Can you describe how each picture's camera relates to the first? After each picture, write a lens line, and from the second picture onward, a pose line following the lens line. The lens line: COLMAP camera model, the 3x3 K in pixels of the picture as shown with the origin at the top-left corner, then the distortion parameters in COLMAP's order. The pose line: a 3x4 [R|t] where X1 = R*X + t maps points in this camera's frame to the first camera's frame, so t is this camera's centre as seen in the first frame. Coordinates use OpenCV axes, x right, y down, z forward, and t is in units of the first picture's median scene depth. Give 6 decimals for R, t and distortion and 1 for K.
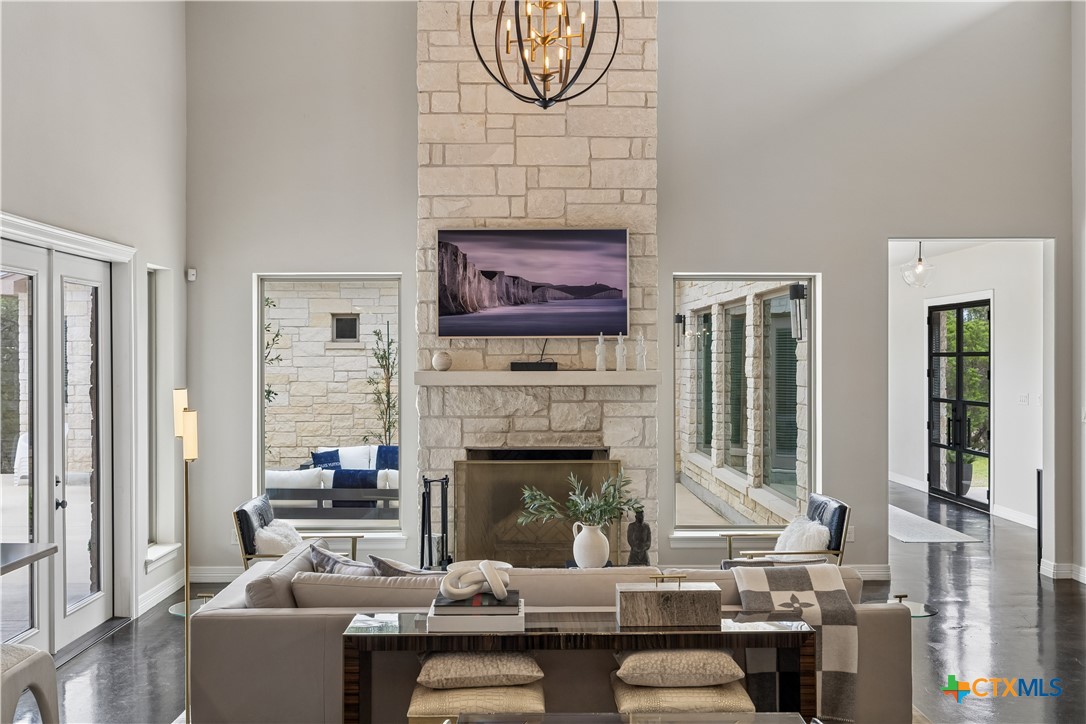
lens RADIAL K [[1058.4, 0, 544.7], [0, 1058.4, 361.1], [0, 0, 1]] dist [-0.002955, 0.000000]
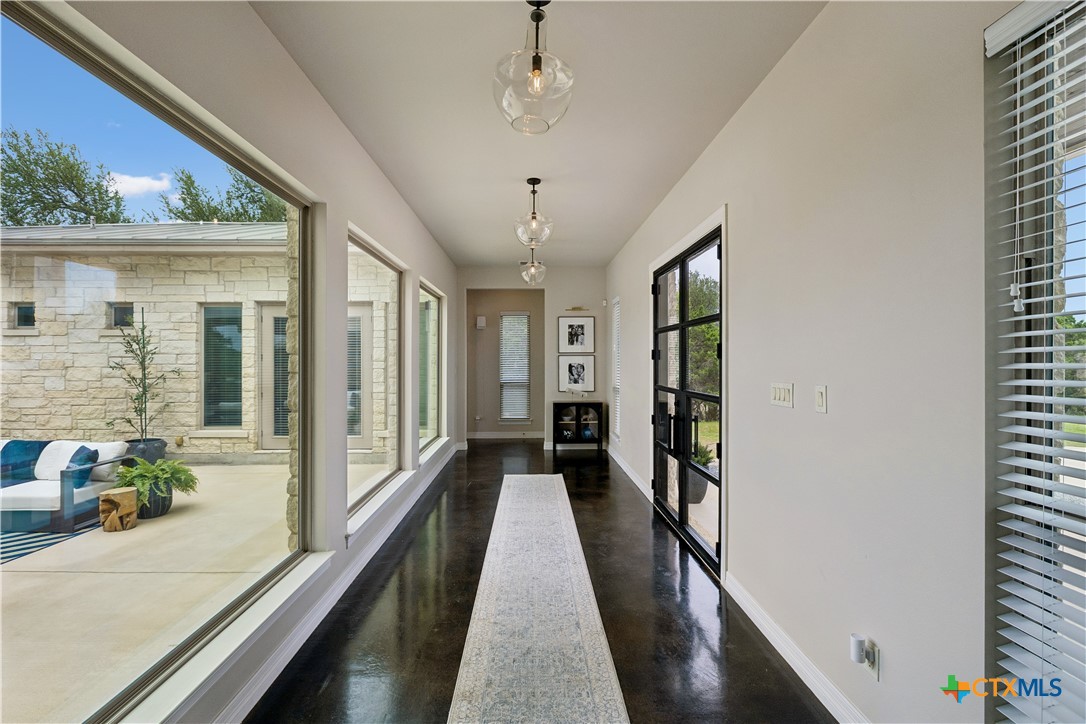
lens RADIAL K [[492.4, 0, 538.1], [0, 492.4, 361.2], [0, 0, 1]] dist [-0.005083, -0.000164]
pose [[0.999943, 0.001968, -0.010534, 0.471111], [-0.002008, 0.999991, -0.003789, 0.029903], [0.010526, 0.003810, 0.999937, 1.058182]]
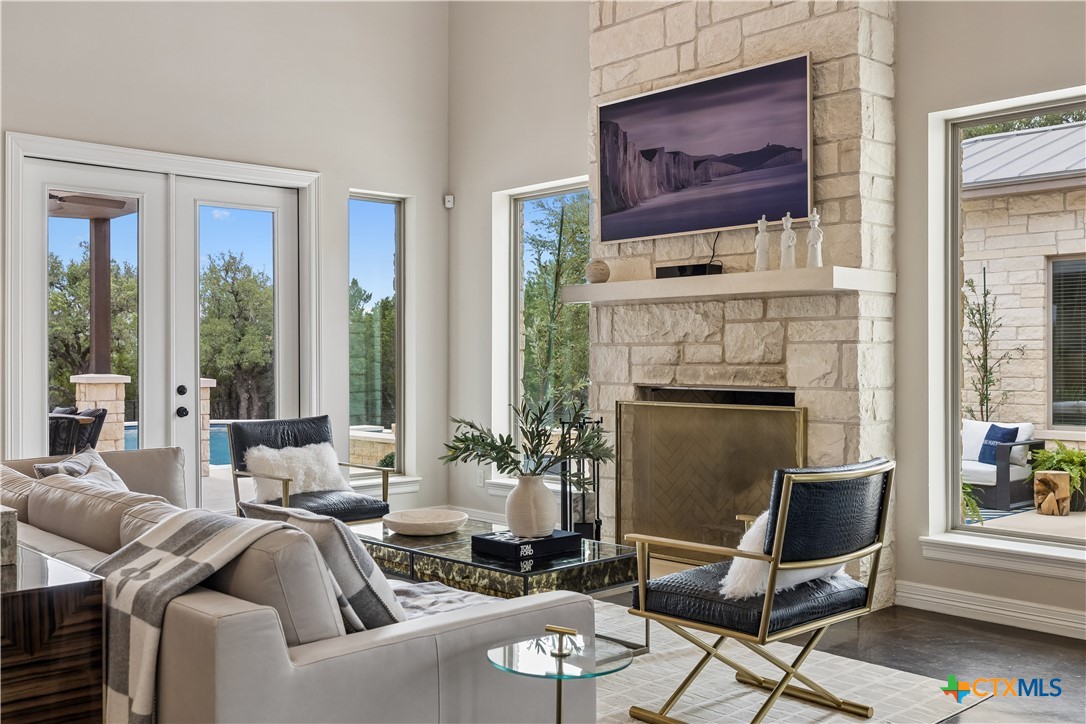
lens RADIAL K [[1058.4, 0, 541.8], [0, 1058.4, 358.5], [0, 0, 1]] dist [-0.002955, 0.000000]
pose [[0.660138, 0.000769, -0.751144, 0.458518], [-0.001696, 0.999998, -0.000467, 0.063530], [0.751143, 0.001582, 0.660138, 0.441235]]
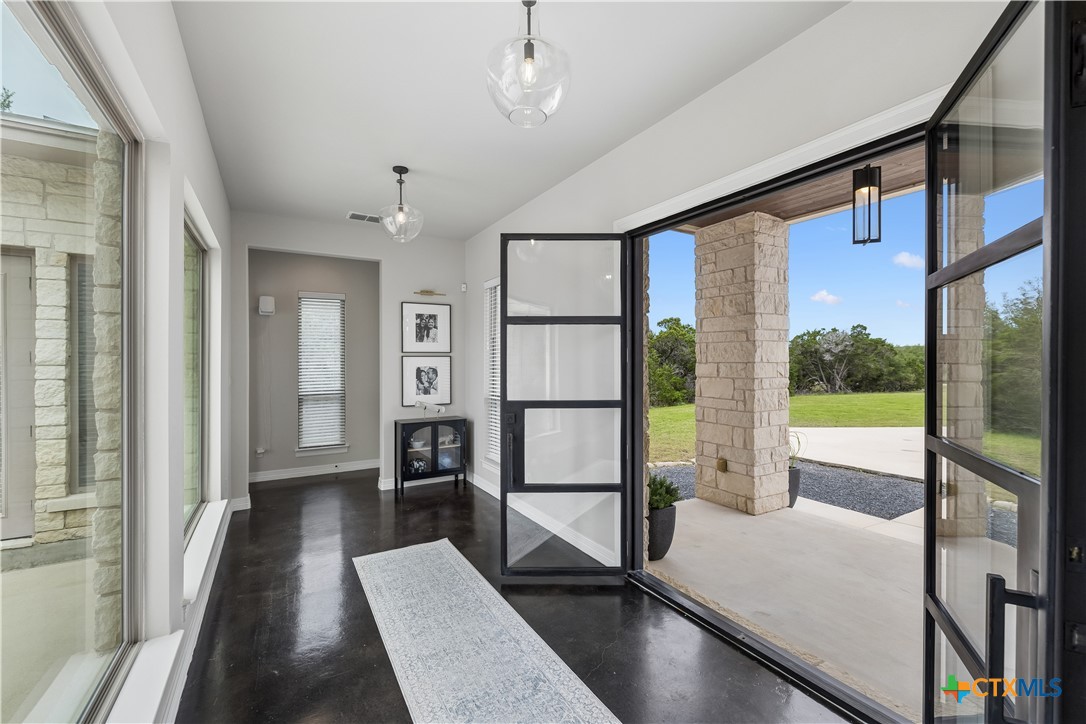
lens RADIAL K [[459.2, 0, 541.2], [0, 459.2, 362.8], [0, 0, 1]] dist [0.004517, -0.000084]
pose [[0.878340, -0.000859, 0.478036, 0.401266], [0.001641, 0.999998, -0.001218, 0.027167], [-0.478034, 0.001855, 0.878339, 1.258122]]
